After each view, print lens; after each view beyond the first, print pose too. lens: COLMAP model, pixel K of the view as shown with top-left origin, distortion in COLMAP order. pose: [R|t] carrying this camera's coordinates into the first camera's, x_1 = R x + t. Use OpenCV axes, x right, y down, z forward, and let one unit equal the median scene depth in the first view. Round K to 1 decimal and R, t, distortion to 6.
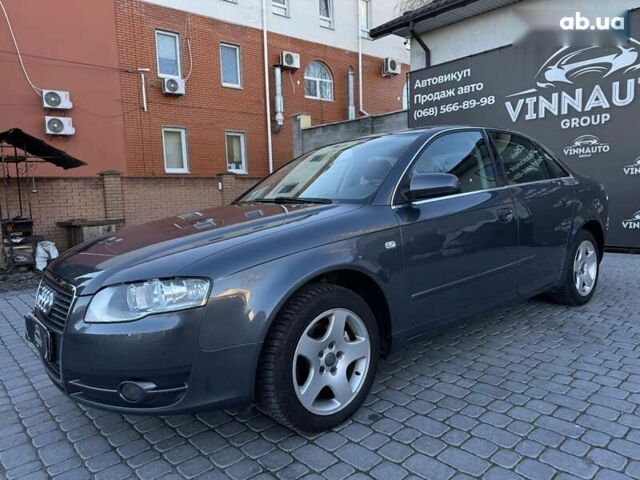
lens RADIAL K [[454.2, 0, 320.6], [0, 454.2, 243.2], [0, 0, 1]] dist [0.014390, -0.018696]
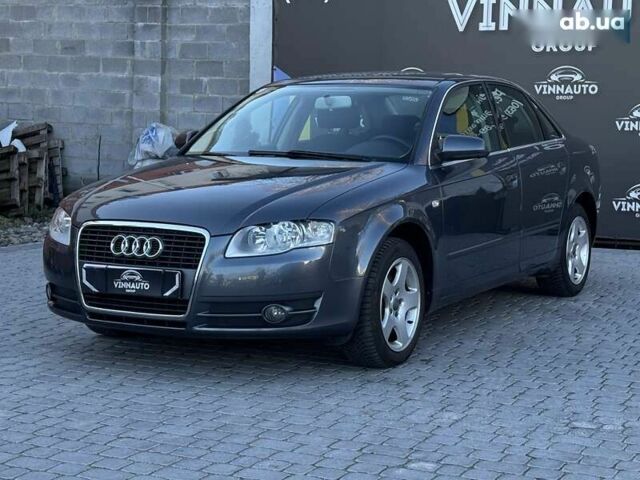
lens RADIAL K [[1288.7, 0, 335.4], [0, 1288.7, 247.2], [0, 0, 1]] dist [0.086213, 0.000000]
pose [[0.927672, 0.017743, 0.372974, -0.408952], [-0.013006, 0.999800, -0.015215, 0.053286], [-0.373170, 0.009263, 0.927717, -0.589334]]
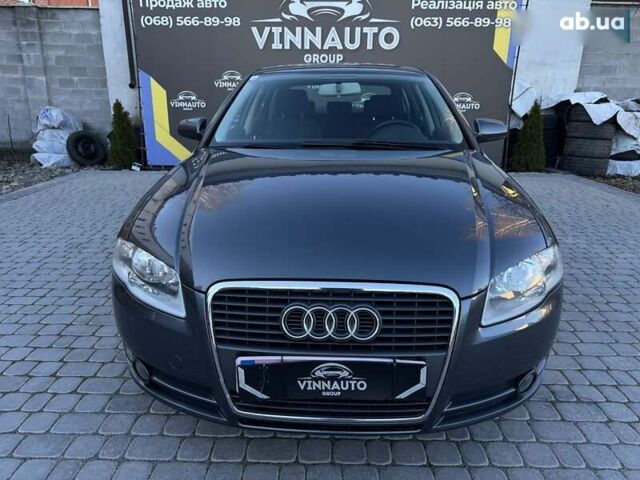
lens RADIAL K [[453.9, 0, 318.7], [0, 453.9, 243.4], [0, 0, 1]] dist [0.009949, -0.006178]
pose [[0.674915, -0.173856, 0.717122, -0.339511], [0.045058, 0.979744, 0.195119, -0.034623], [-0.736518, -0.099377, 0.669078, 0.195155]]
